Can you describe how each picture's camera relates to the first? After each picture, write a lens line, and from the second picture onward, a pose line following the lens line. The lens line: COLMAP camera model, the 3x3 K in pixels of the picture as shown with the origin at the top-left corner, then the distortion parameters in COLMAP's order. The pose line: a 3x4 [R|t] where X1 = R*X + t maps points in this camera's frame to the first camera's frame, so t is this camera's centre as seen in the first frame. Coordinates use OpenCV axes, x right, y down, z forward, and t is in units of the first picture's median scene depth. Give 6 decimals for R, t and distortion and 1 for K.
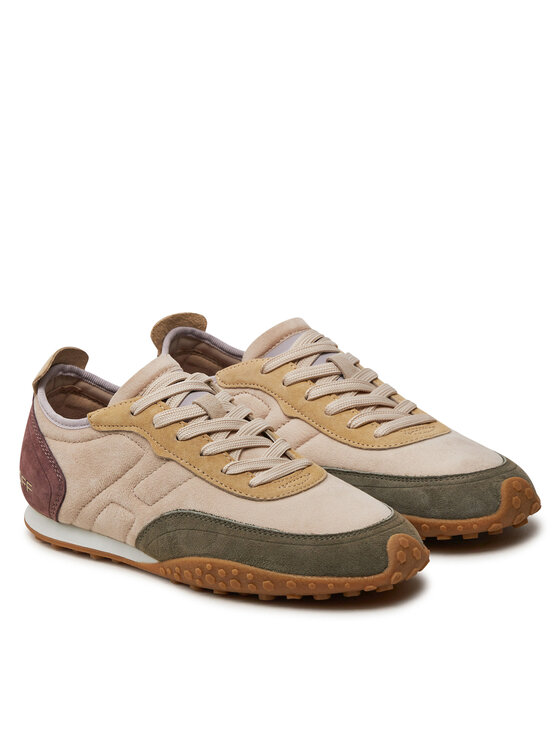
lens RADIAL K [[2545.1, 0, 280.0], [0, 2545.1, 373.0], [0, 0, 1]] dist [-0.161882, -2.618760]
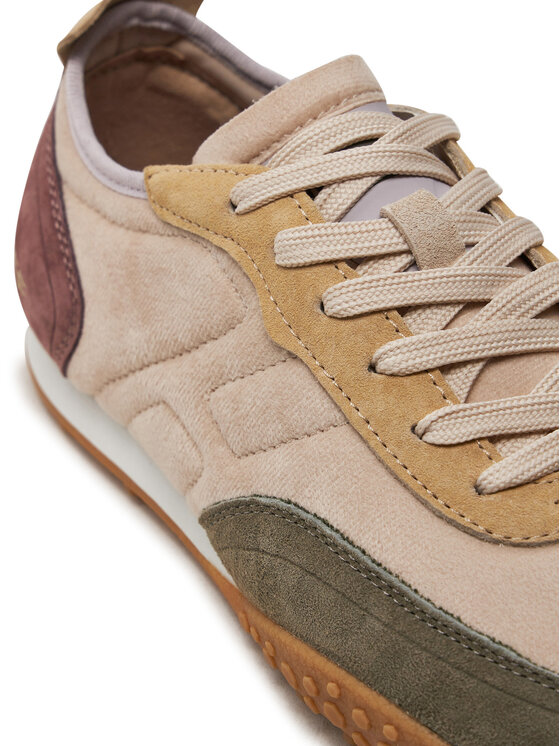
lens RADIAL K [[2545.1, 0, 280.0], [0, 2545.1, 373.0], [0, 0, 1]] dist [-0.161882, -2.618760]
pose [[0.972519, 0.167039, -0.162185, 0.017543], [-0.113036, 0.947750, 0.298316, -0.078735], [0.203541, -0.271785, 0.940587, 0.627487]]
